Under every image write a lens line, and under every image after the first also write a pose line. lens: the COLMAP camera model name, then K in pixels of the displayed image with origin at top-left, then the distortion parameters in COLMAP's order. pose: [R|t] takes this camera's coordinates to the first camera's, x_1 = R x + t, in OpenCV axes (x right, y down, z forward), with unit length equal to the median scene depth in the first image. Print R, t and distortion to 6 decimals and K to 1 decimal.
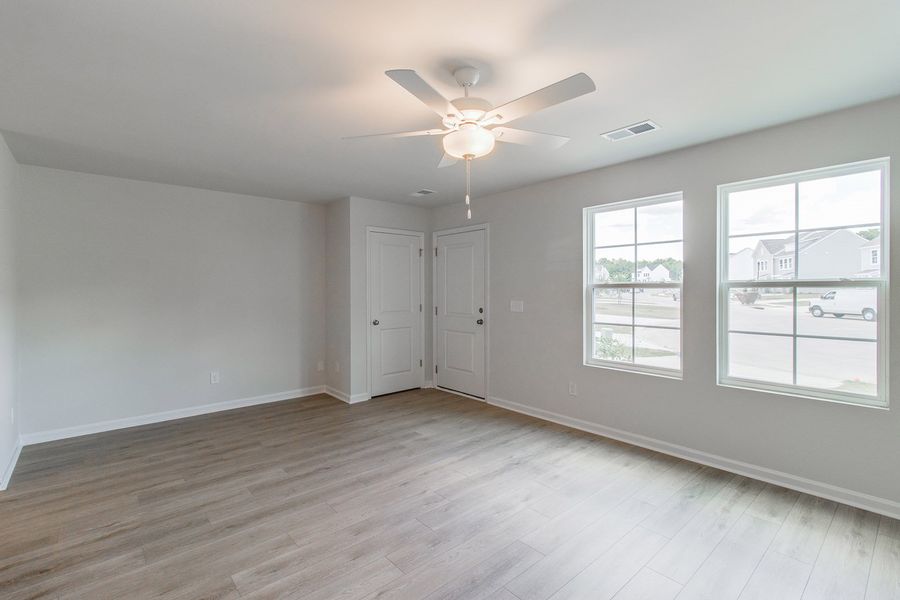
lens RADIAL K [[414.7, 0, 453.5], [0, 414.7, 292.2], [0, 0, 1]] dist [0.000202, 0.000114]
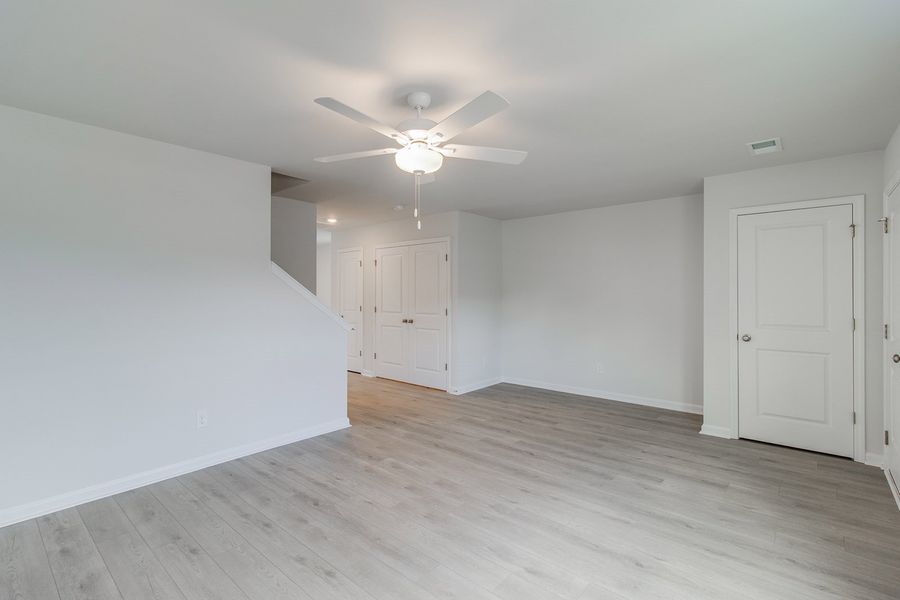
lens RADIAL K [[414.7, 0, 454.0], [0, 414.7, 294.1], [0, 0, 1]] dist [0.000202, 0.000114]
pose [[0.141626, 0.006259, -0.989900, 0.746527], [-0.005919, 0.999967, 0.005476, -0.009105], [0.989902, 0.005084, 0.141659, 0.620361]]
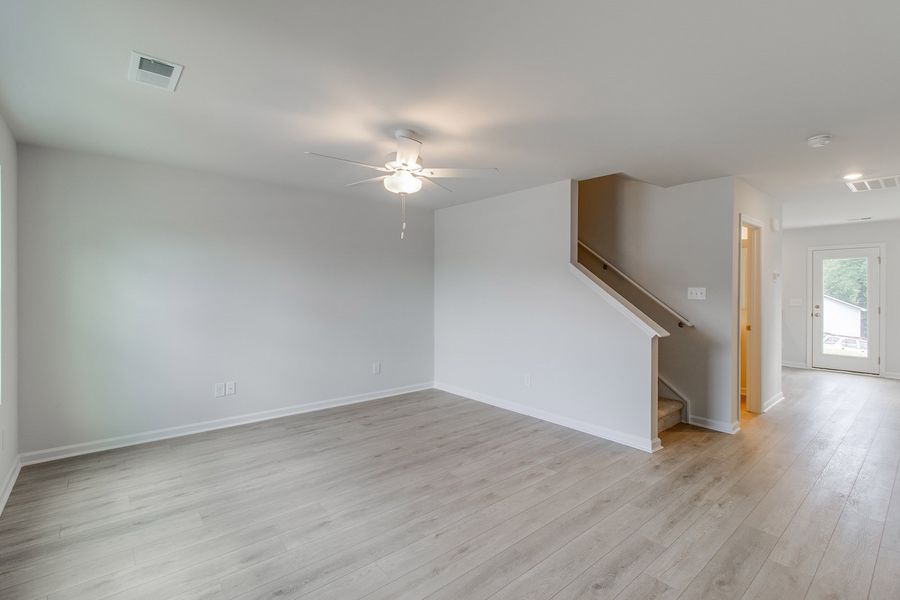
lens RADIAL K [[414.7, 0, 453.4], [0, 414.7, 294.7], [0, 0, 1]] dist [0.000202, 0.000114]
pose [[-0.999921, 0.000512, 0.012556, -0.098735], [0.000763, 0.999801, 0.019959, -0.014345], [-0.012543, 0.019967, -0.999722, 1.565327]]
